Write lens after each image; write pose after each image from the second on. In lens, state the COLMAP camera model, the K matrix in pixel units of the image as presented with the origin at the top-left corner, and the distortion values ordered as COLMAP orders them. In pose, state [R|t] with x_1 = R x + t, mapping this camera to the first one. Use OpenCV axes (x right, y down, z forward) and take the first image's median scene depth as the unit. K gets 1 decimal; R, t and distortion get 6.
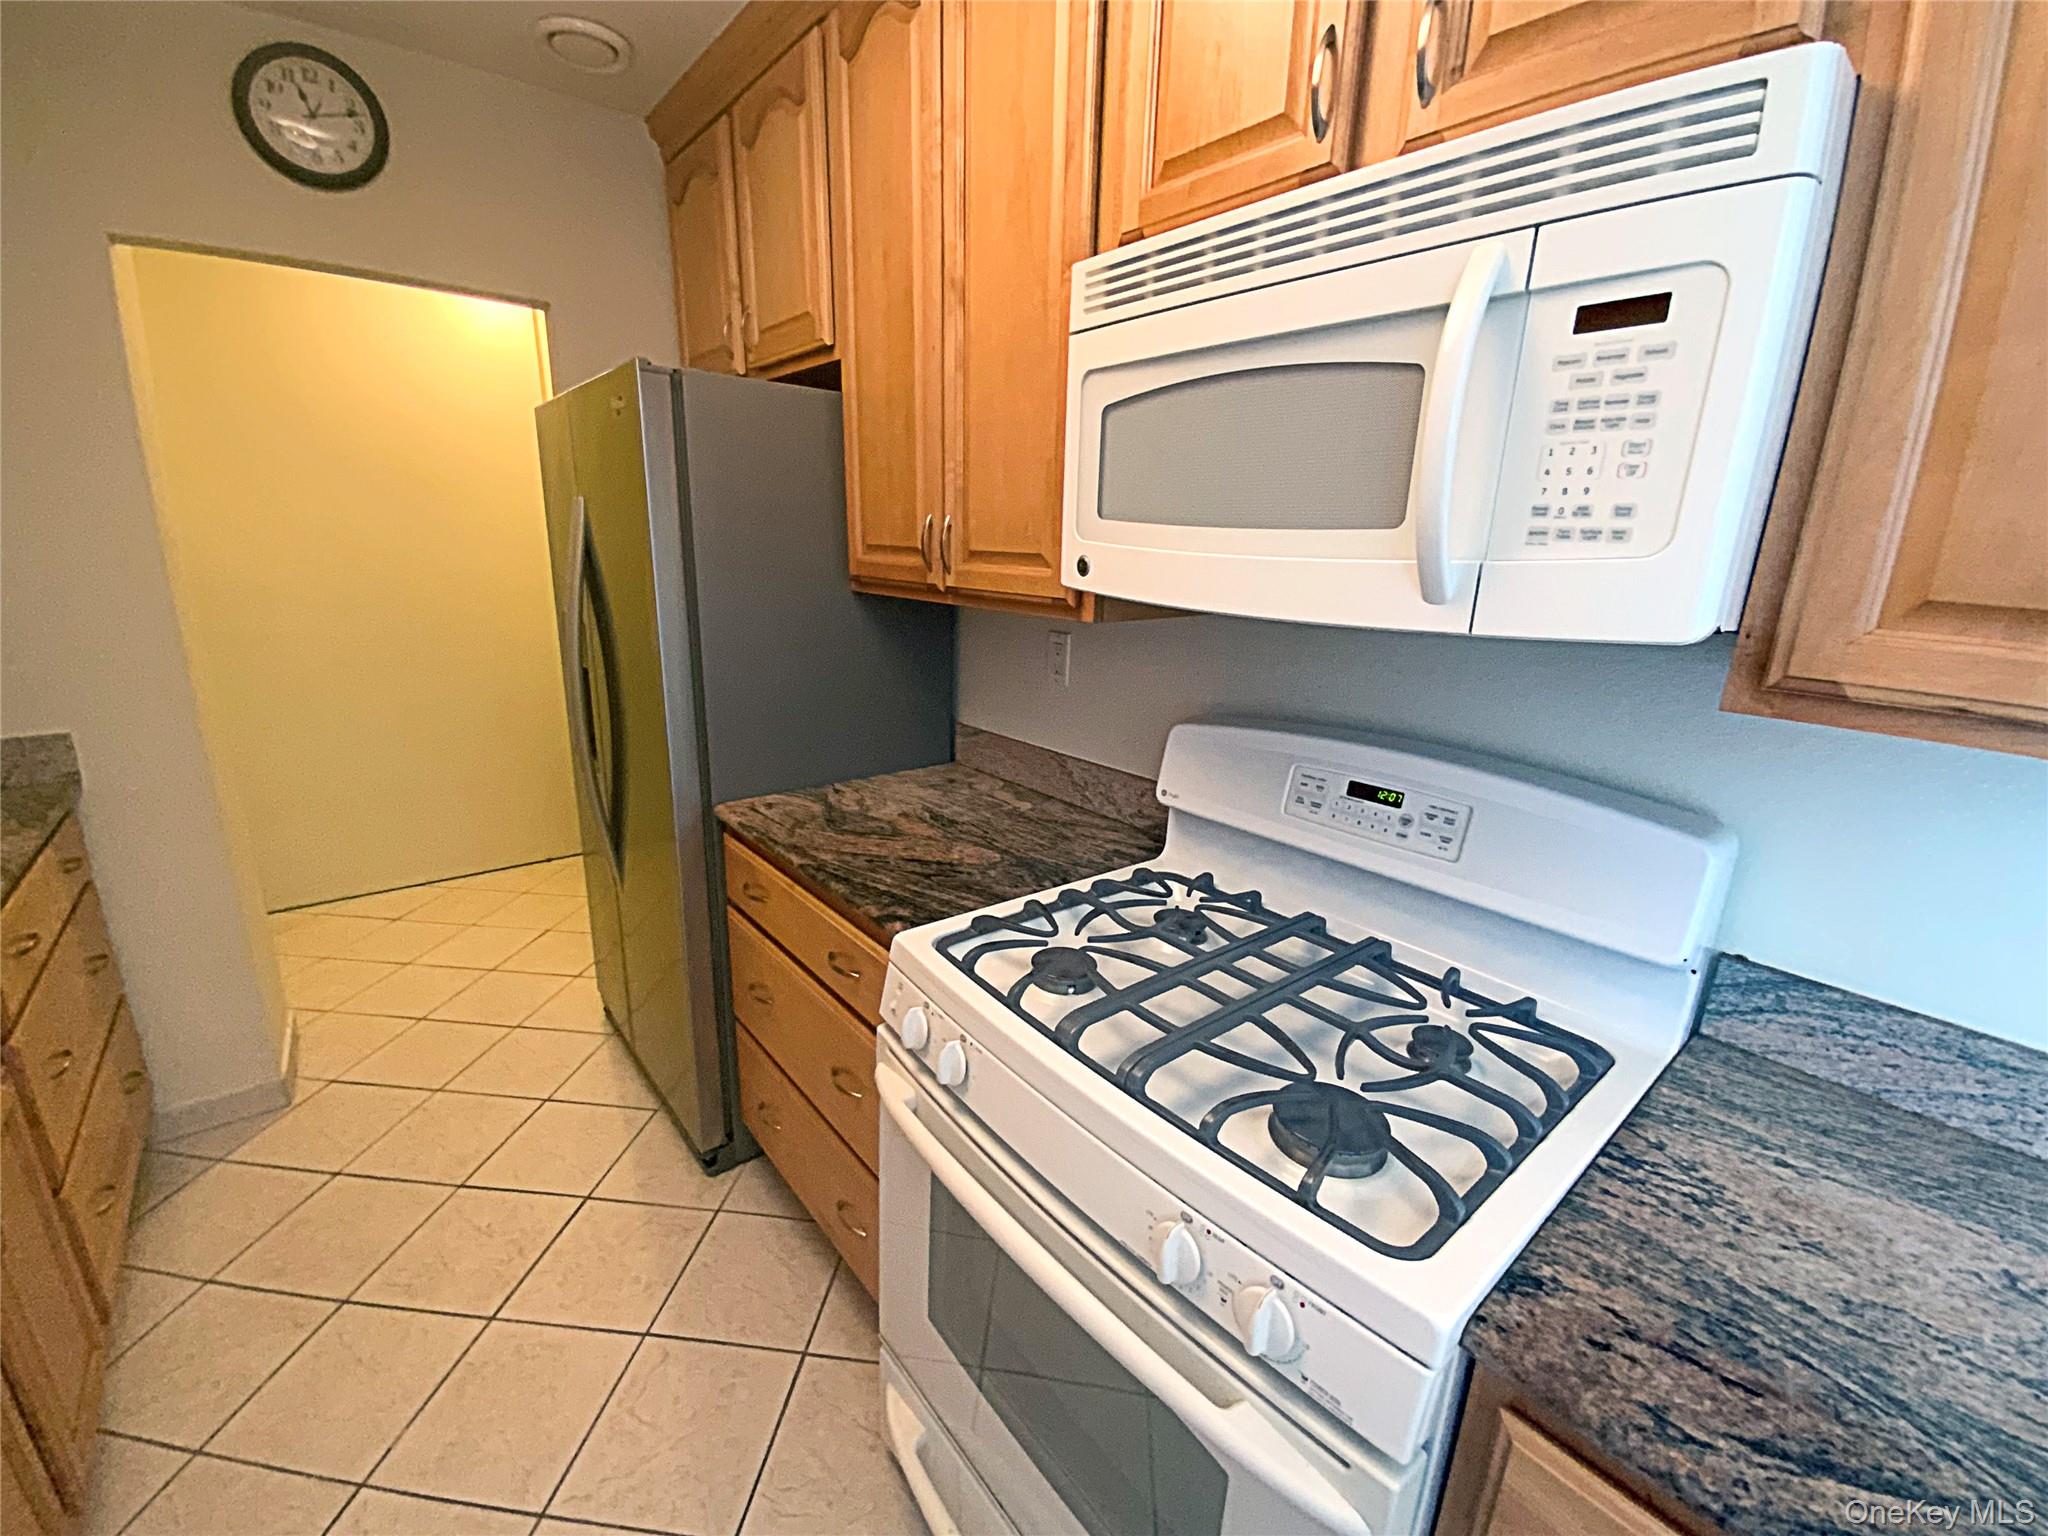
lens RADIAL K [[816.0, 0, 1032.3], [0, 816.0, 766.2], [0, 0, 1]] dist [0.015472, -0.018393]
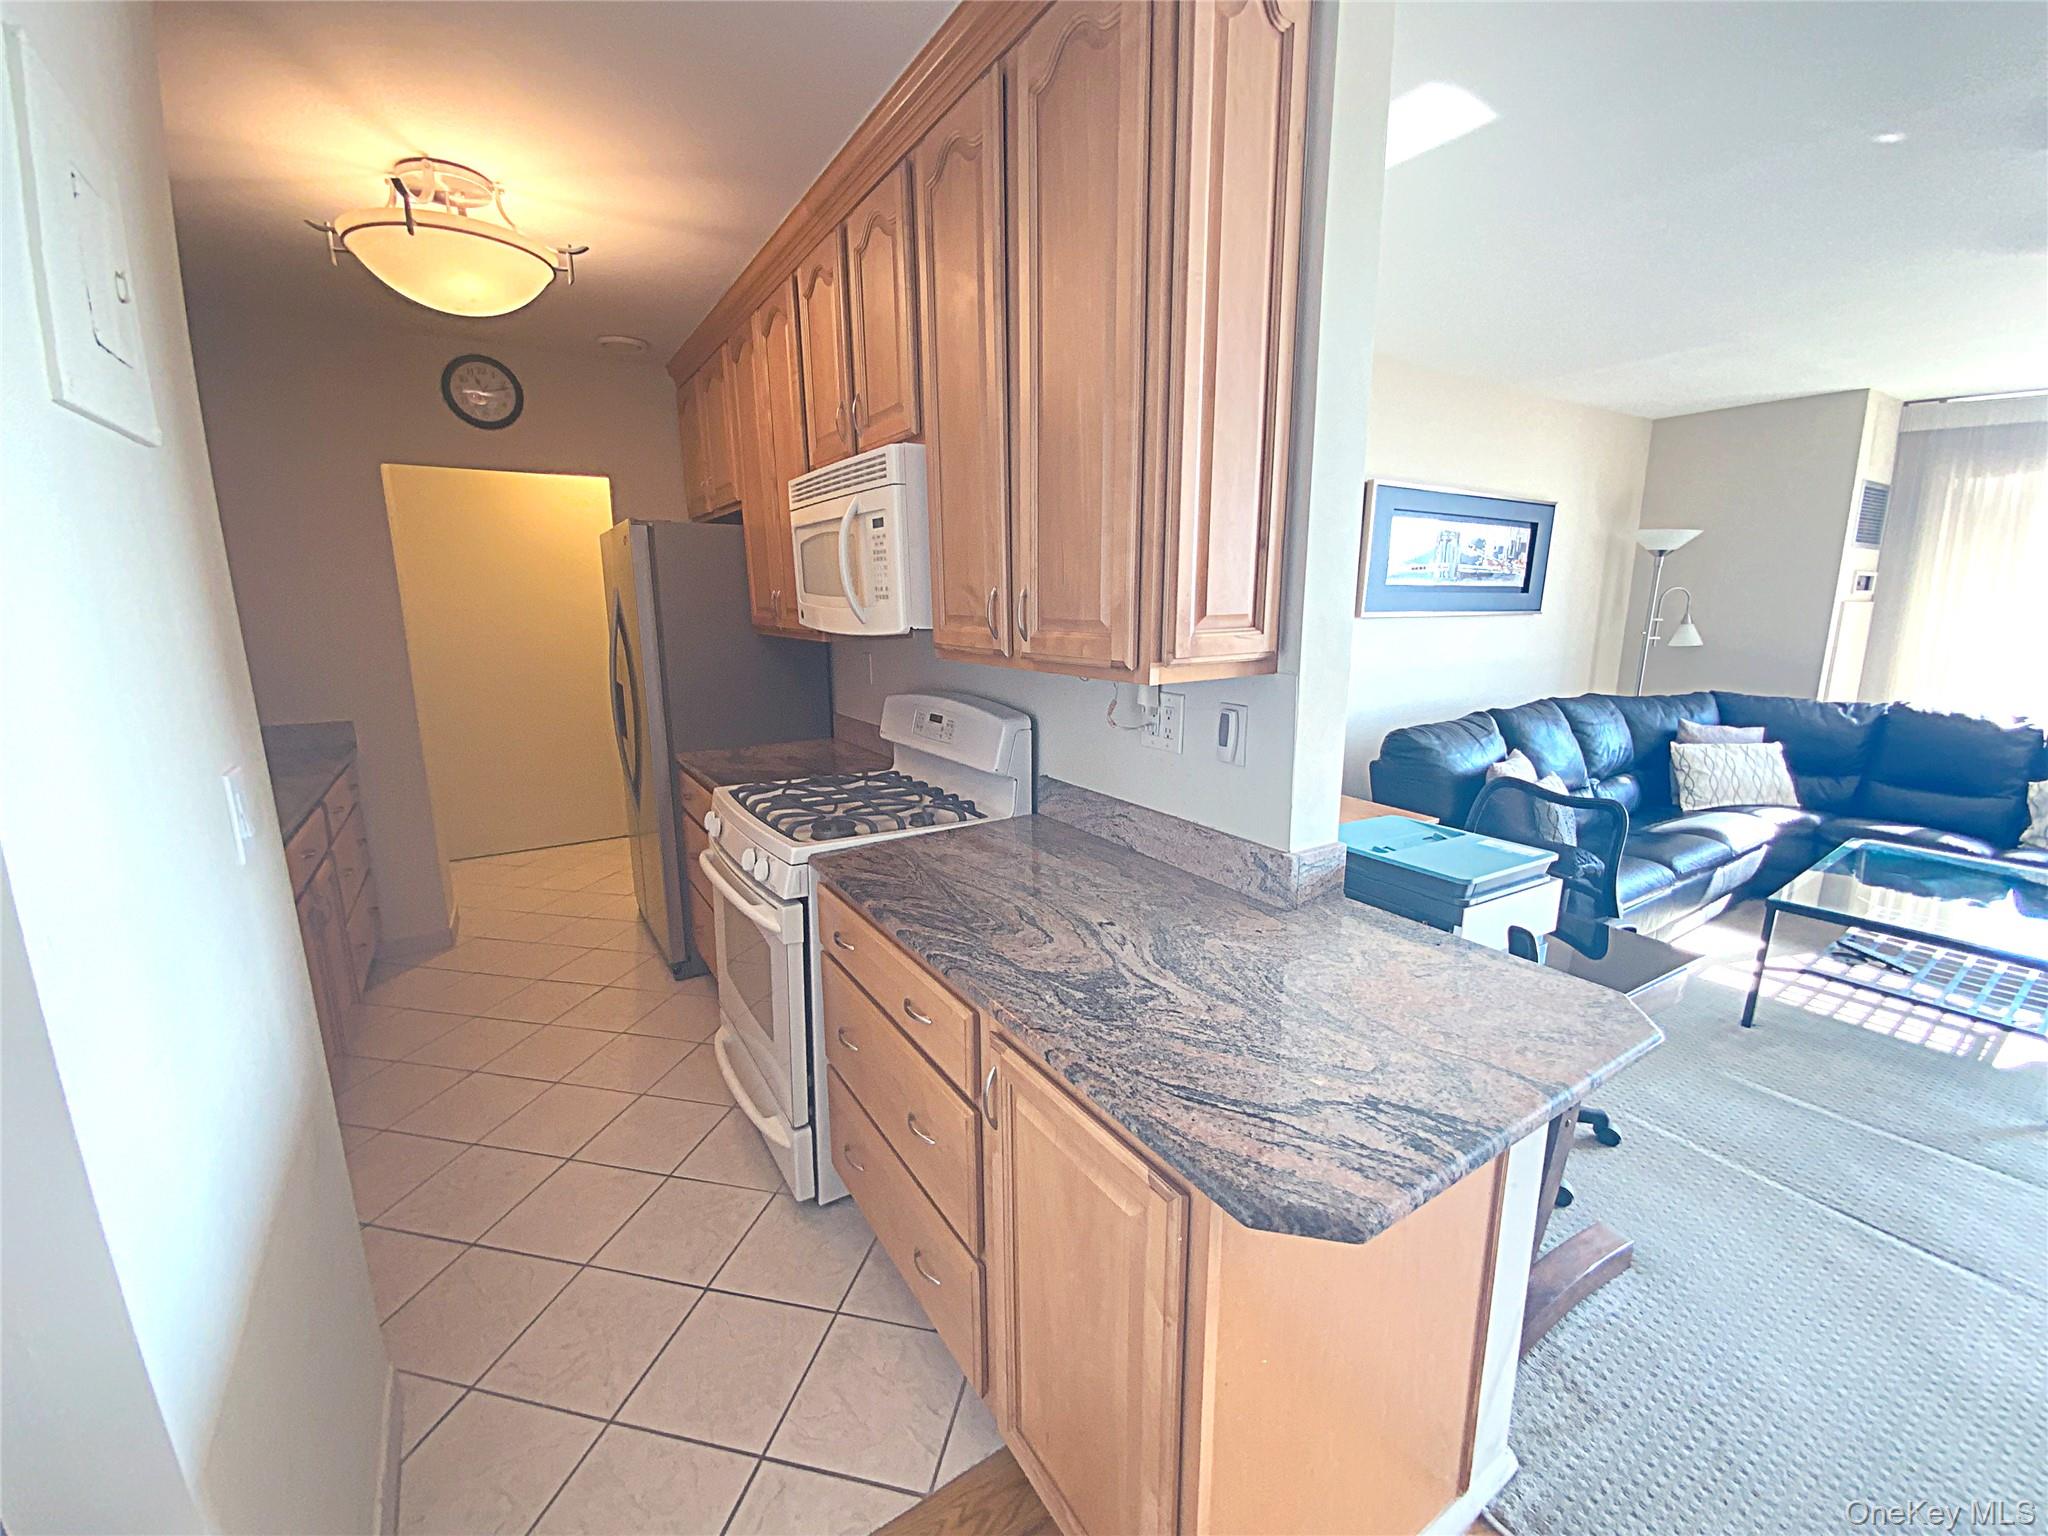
lens RADIAL K [[821.8, 0, 1029.1], [0, 821.8, 762.0], [0, 0, 1]] dist [-0.001332, -0.009150]
pose [[0.990844, -0.015432, -0.134128, 0.630522], [0.006273, 0.997636, -0.068438, 0.194721], [0.134867, 0.066970, 0.988598, -0.682154]]
